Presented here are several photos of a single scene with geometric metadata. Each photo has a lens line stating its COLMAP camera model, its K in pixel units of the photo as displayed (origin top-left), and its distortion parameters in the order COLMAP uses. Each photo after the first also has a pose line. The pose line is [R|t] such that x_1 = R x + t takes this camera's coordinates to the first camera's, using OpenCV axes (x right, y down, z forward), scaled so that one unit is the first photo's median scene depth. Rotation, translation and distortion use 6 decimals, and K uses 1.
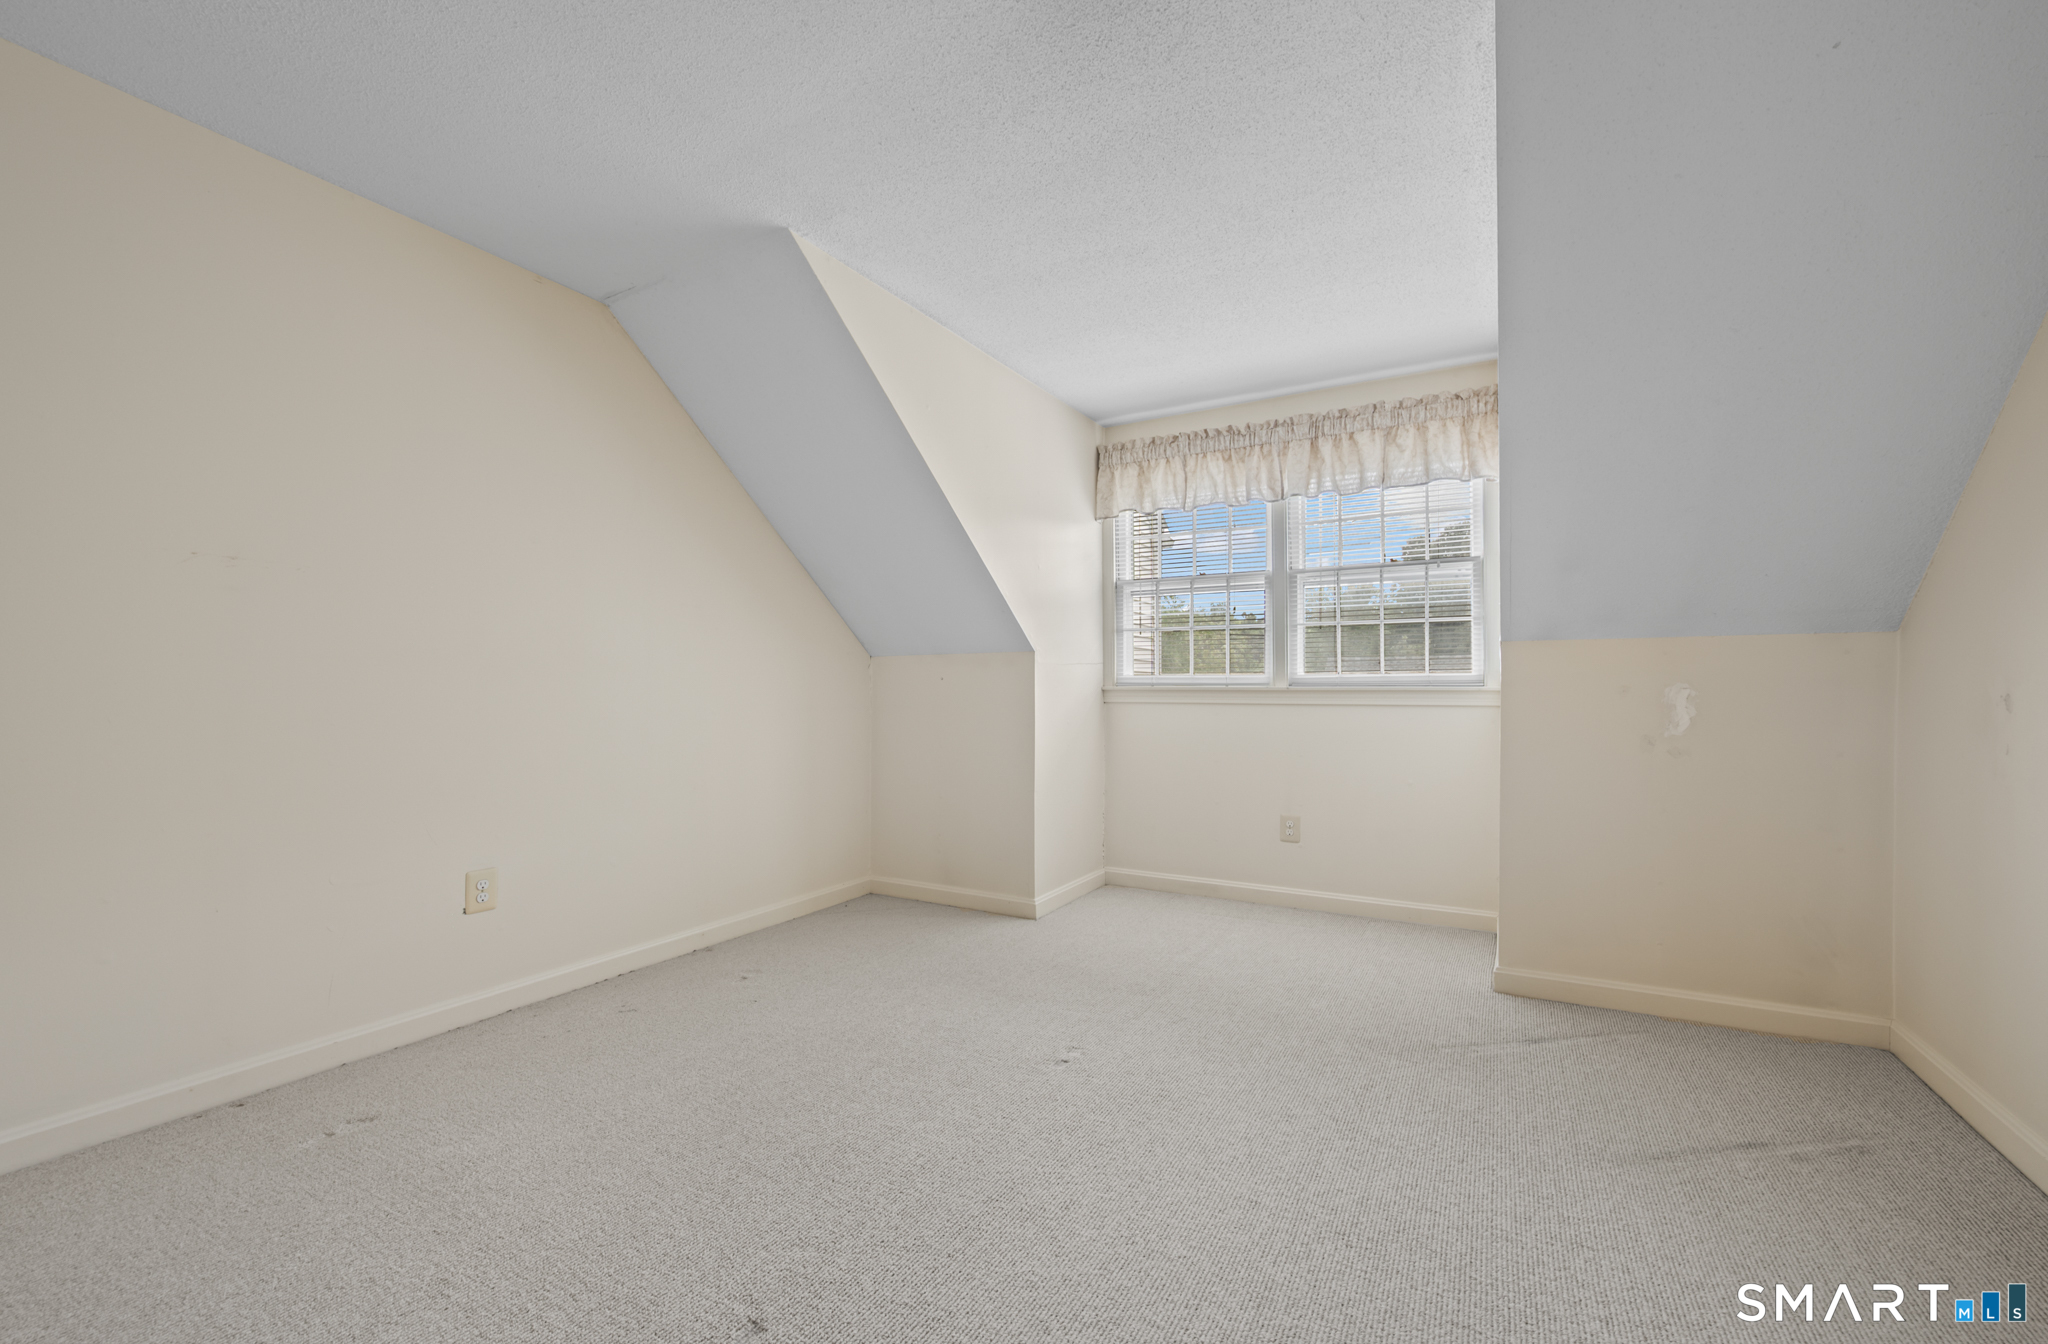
lens RADIAL K [[832.1, 0, 1024.4], [0, 832.1, 693.8], [0, 0, 1]] dist [0.000952, 0.000036]
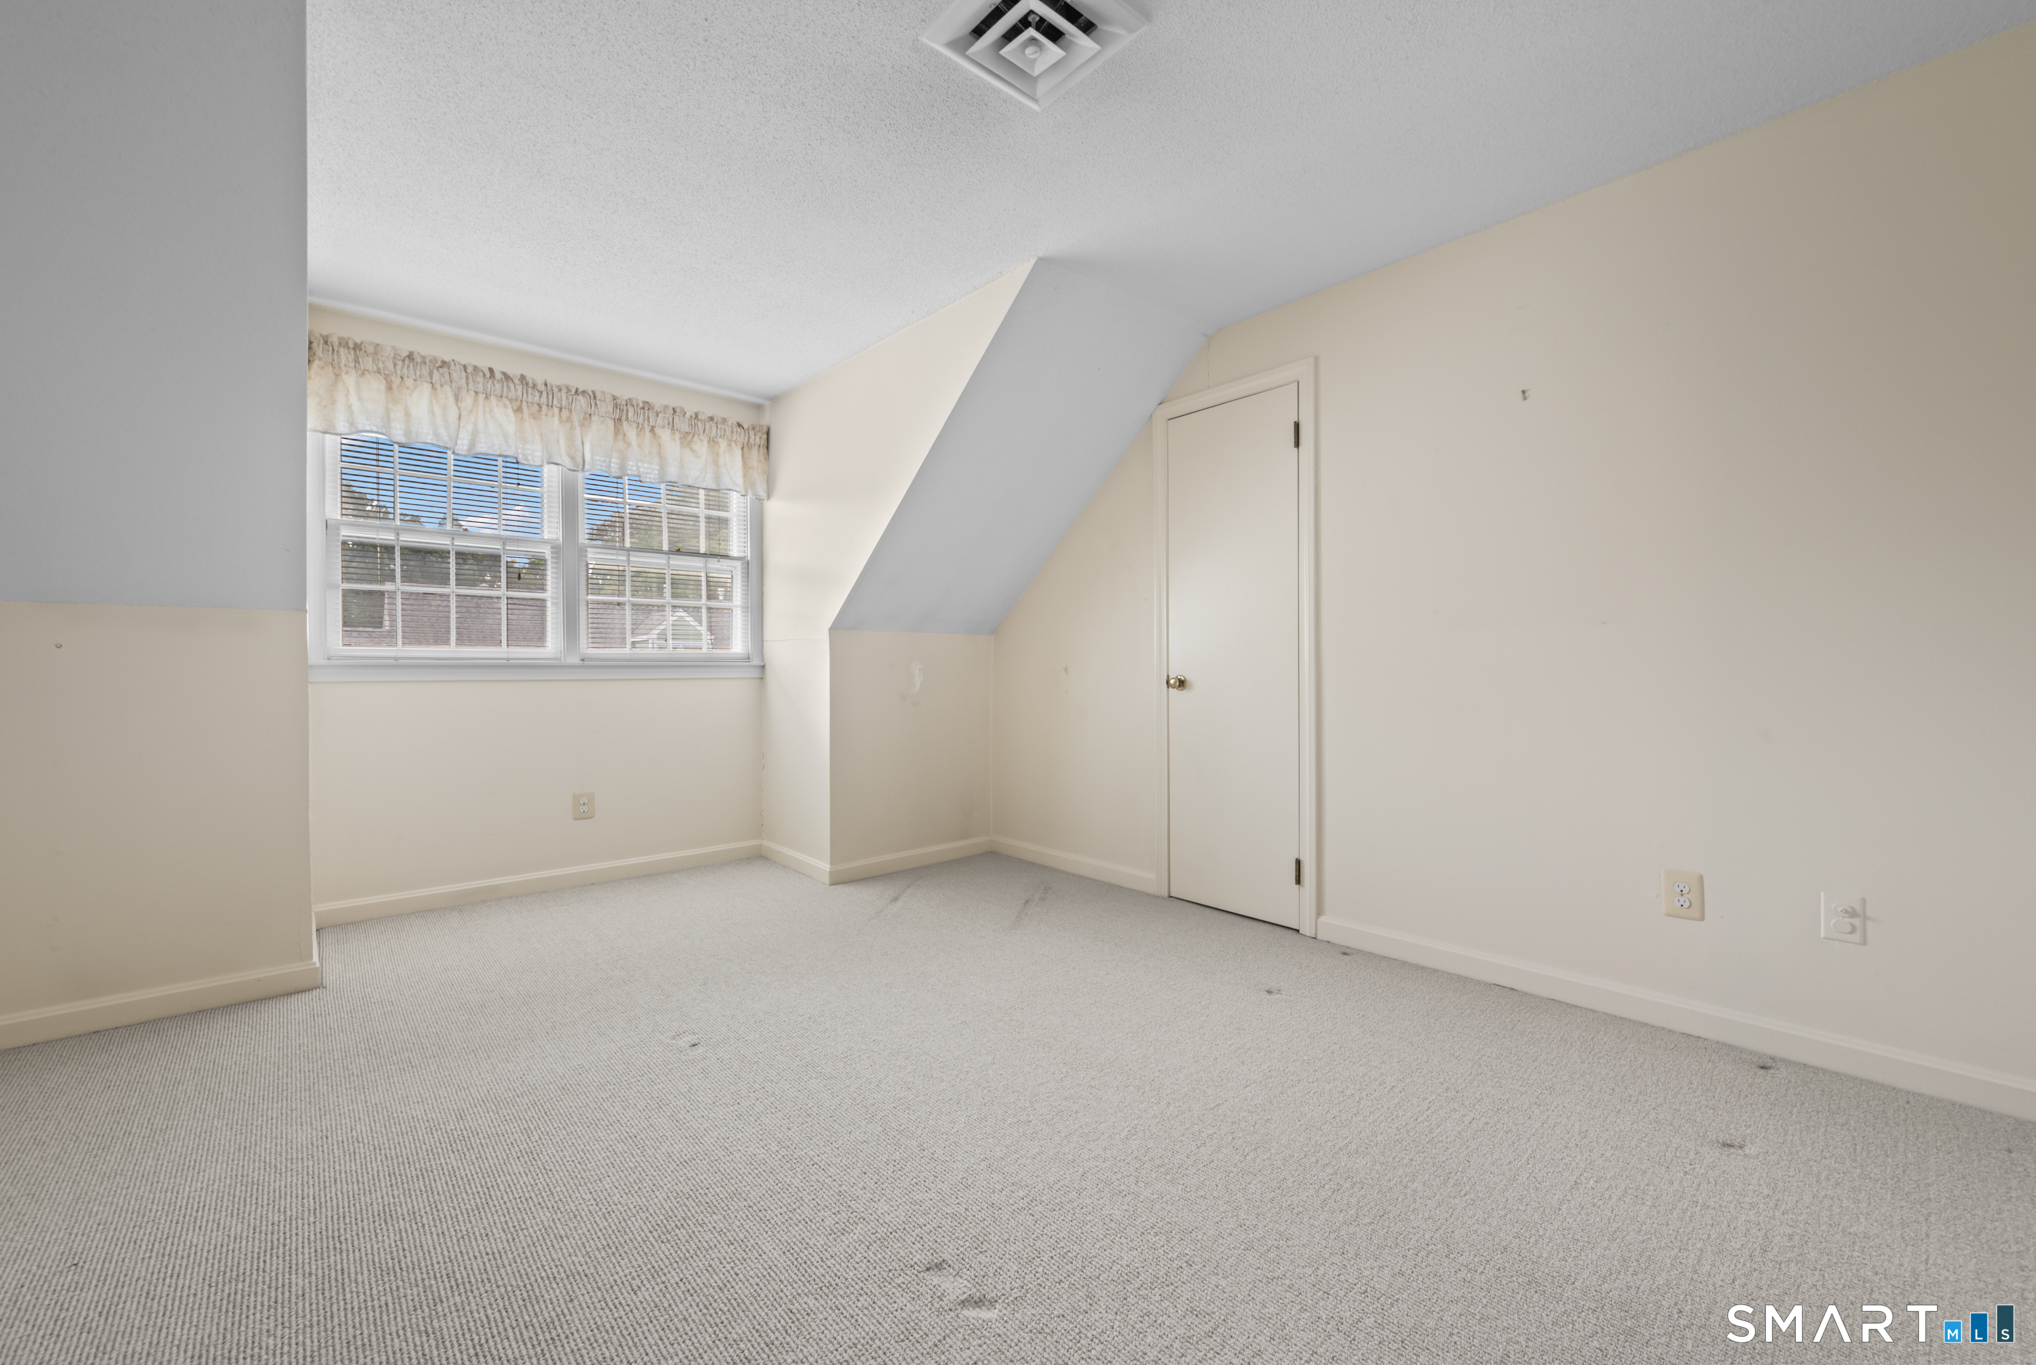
lens RADIAL K [[822.1, 0, 1018.0], [0, 822.1, 682.5], [0, 0, 1]] dist [-0.000650, -0.000135]
pose [[0.315109, -0.019261, 0.948860, -0.459201], [0.005895, 0.999814, 0.018338, 0.001135], [-0.949037, -0.000185, 0.315164, 0.210345]]
